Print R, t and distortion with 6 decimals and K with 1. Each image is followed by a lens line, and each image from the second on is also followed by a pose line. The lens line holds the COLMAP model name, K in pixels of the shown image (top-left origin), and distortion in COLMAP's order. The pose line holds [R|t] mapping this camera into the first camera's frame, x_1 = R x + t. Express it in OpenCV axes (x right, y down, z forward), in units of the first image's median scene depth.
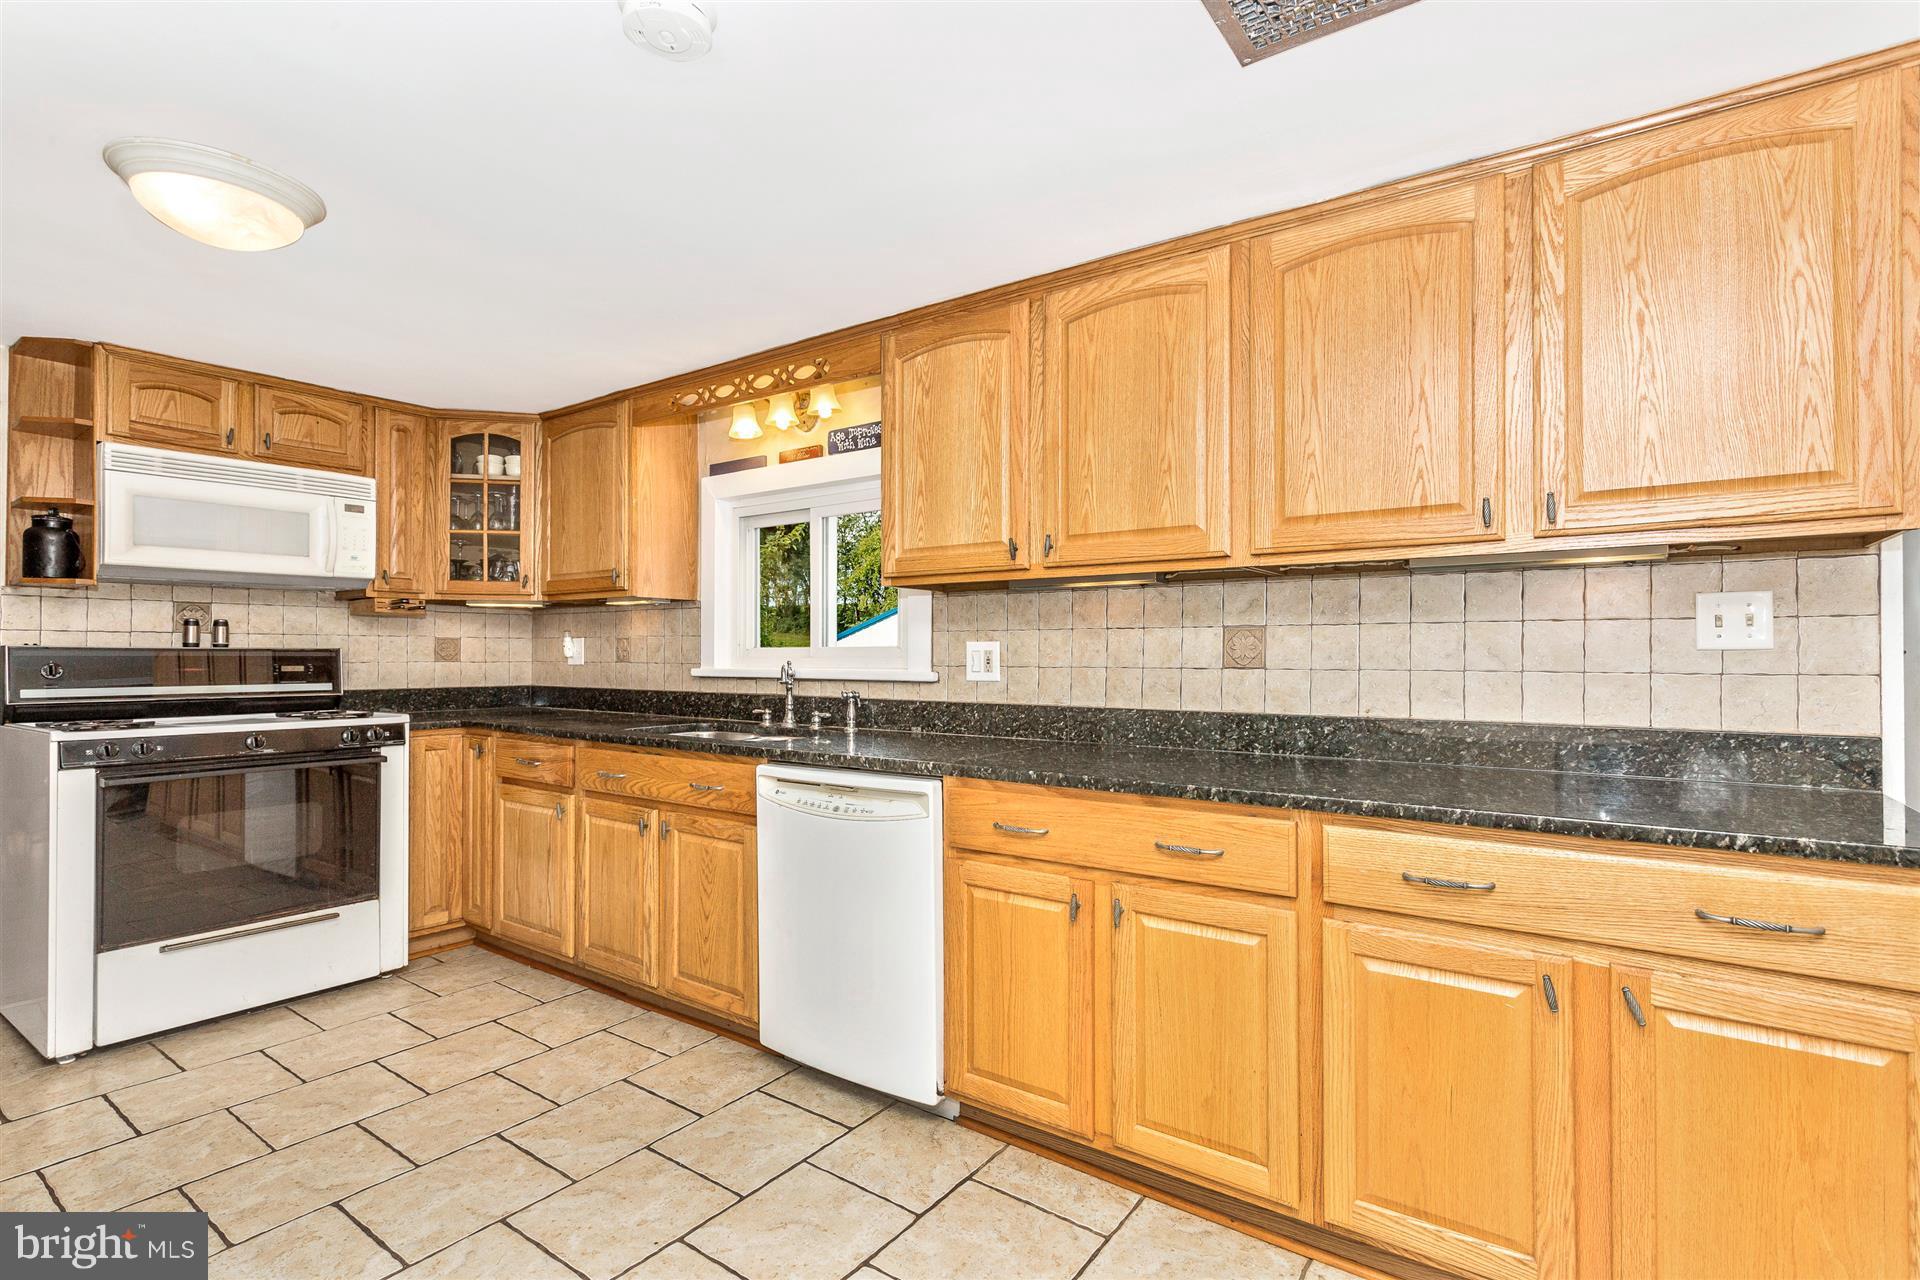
lens RADIAL K [[906.7, 0, 954.3], [0, 906.7, 648.8], [0, 0, 1]] dist [0.000082, 0.000061]
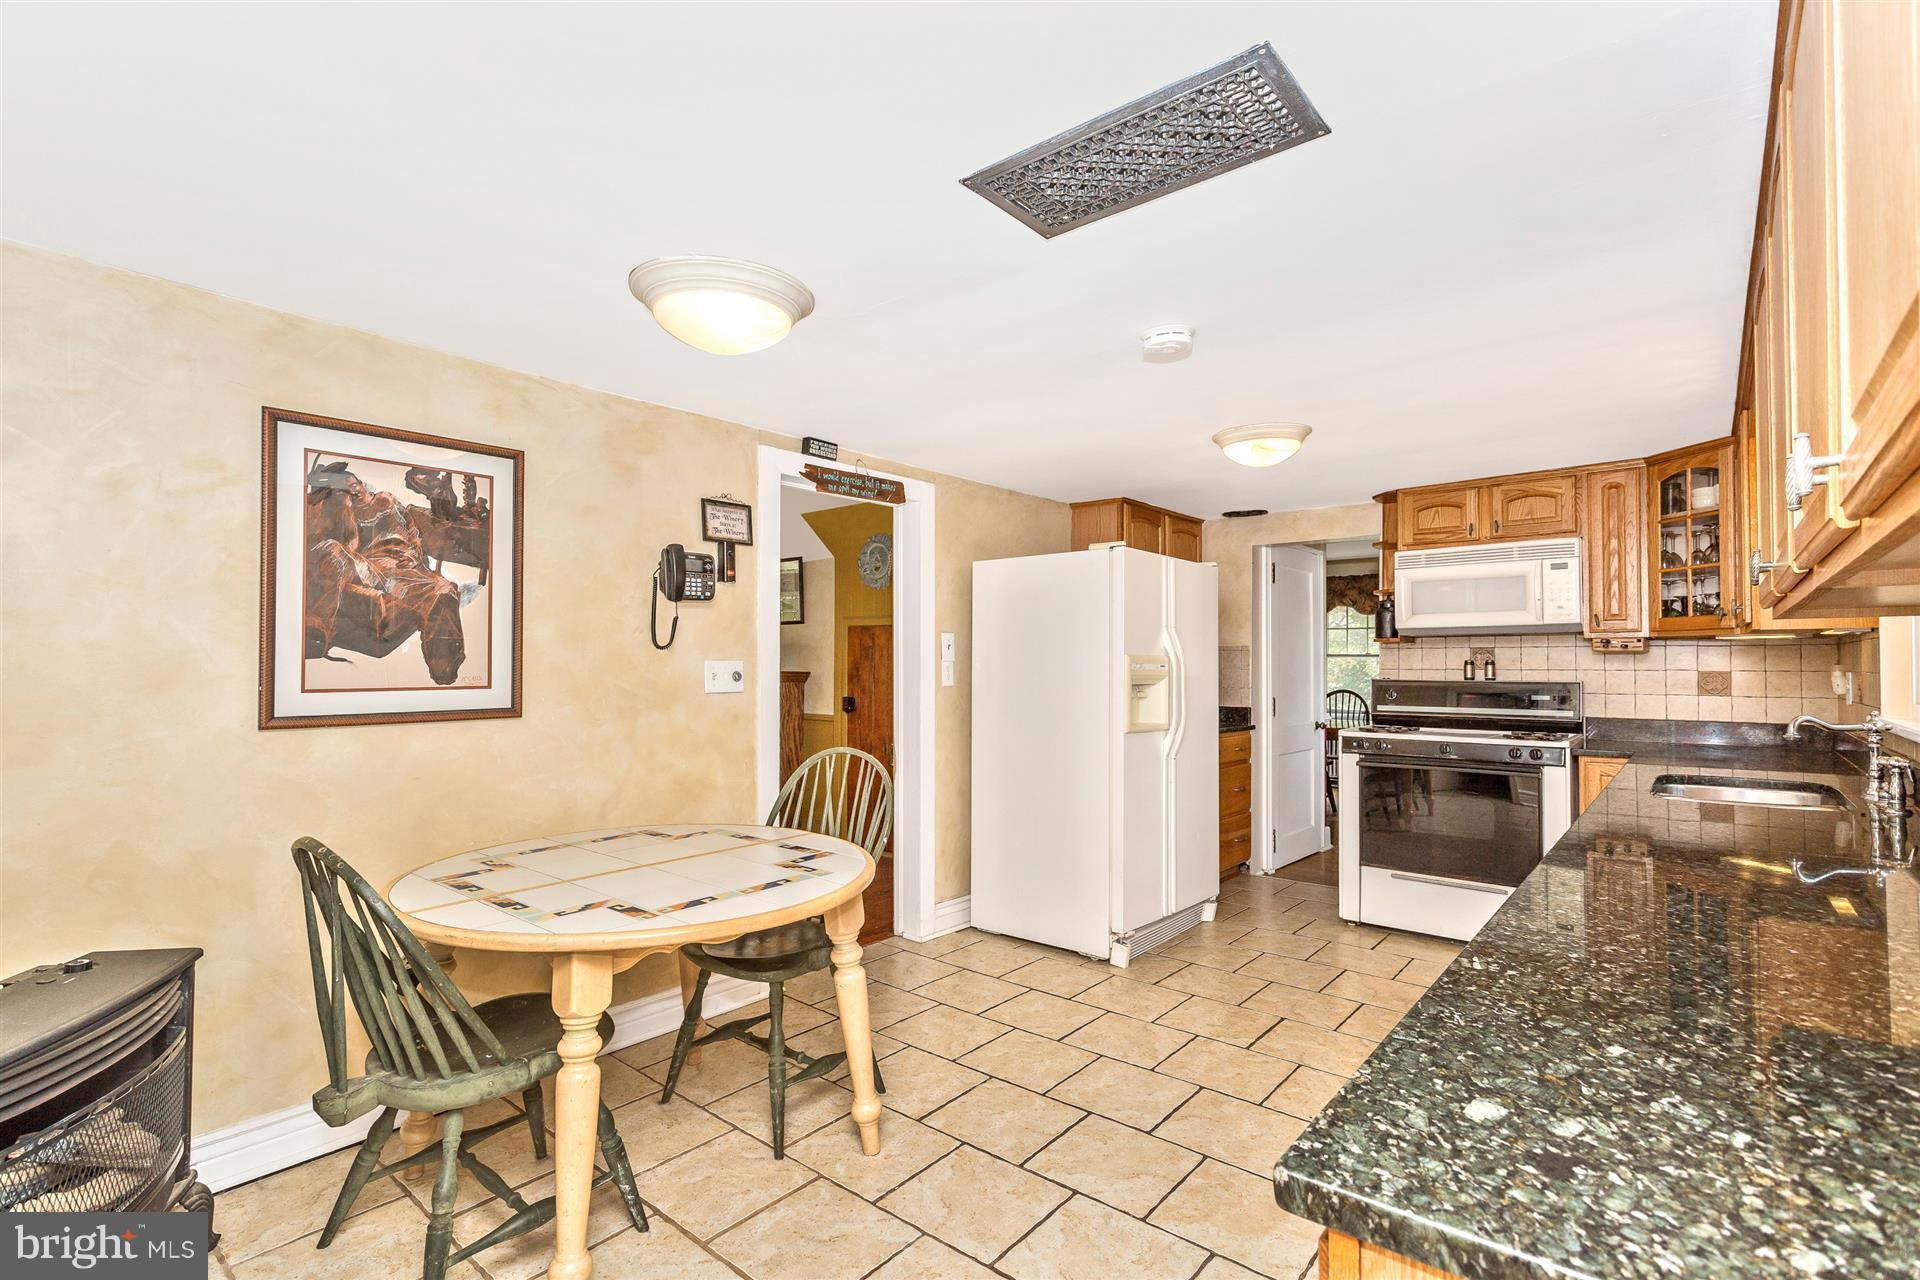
lens RADIAL K [[906.7, 0, 955.2], [0, 906.7, 649.4], [0, 0, 1]] dist [0.000082, 0.000061]
pose [[-0.066361, -0.018140, -0.997631, 0.628354], [0.004797, 0.999817, -0.018499, -0.028082], [0.997784, -0.006013, -0.066262, 0.301103]]
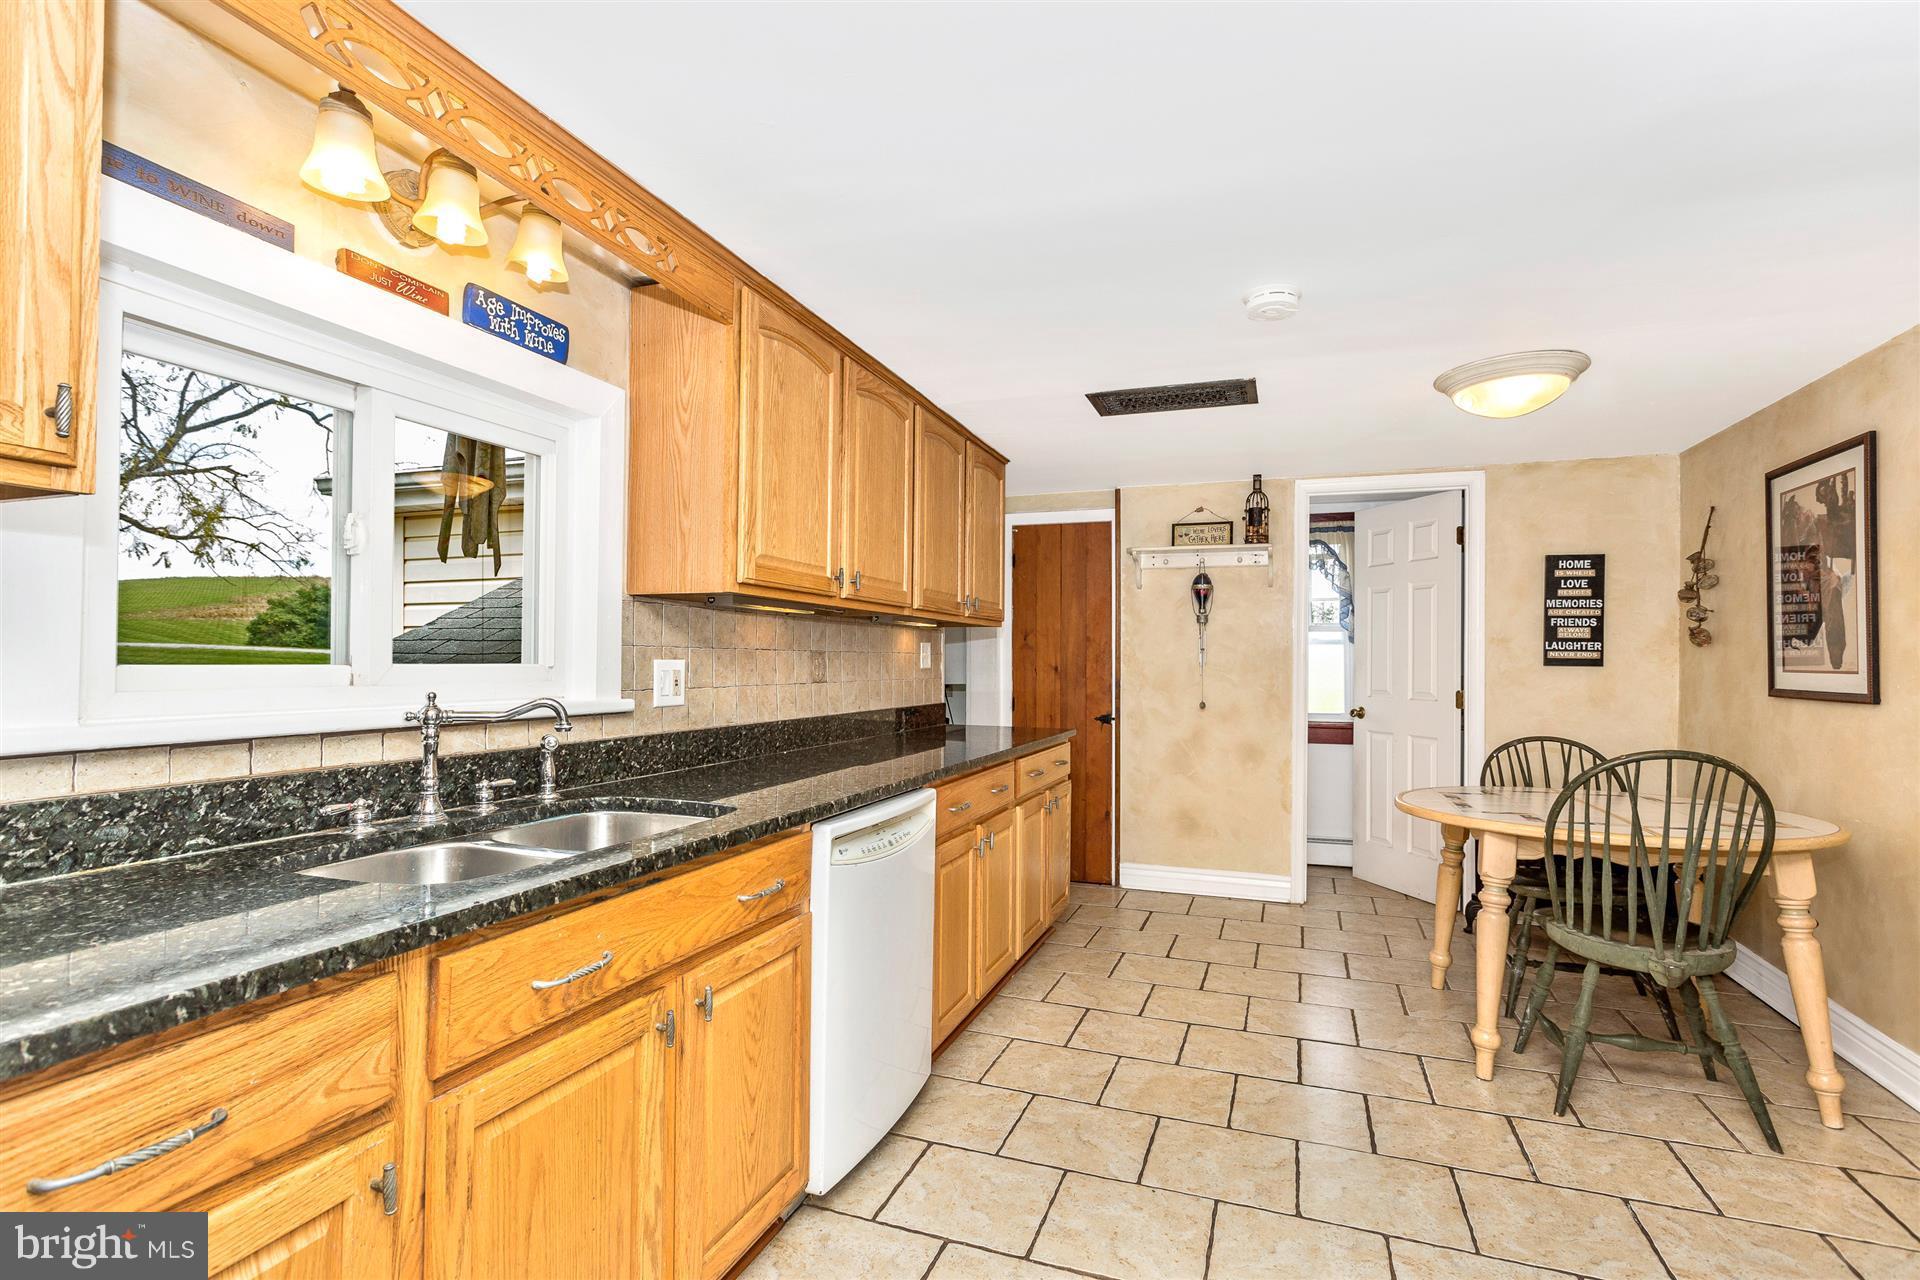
lens RADIAL K [[906.7, 0, 955.9], [0, 906.7, 643.9], [0, 0, 1]] dist [0.000082, 0.000061]
pose [[-0.268748, 0.016686, 0.963066, -0.767559], [-0.014680, 0.999663, -0.021416, -0.007453], [-0.963099, -0.019893, -0.268412, 0.866931]]
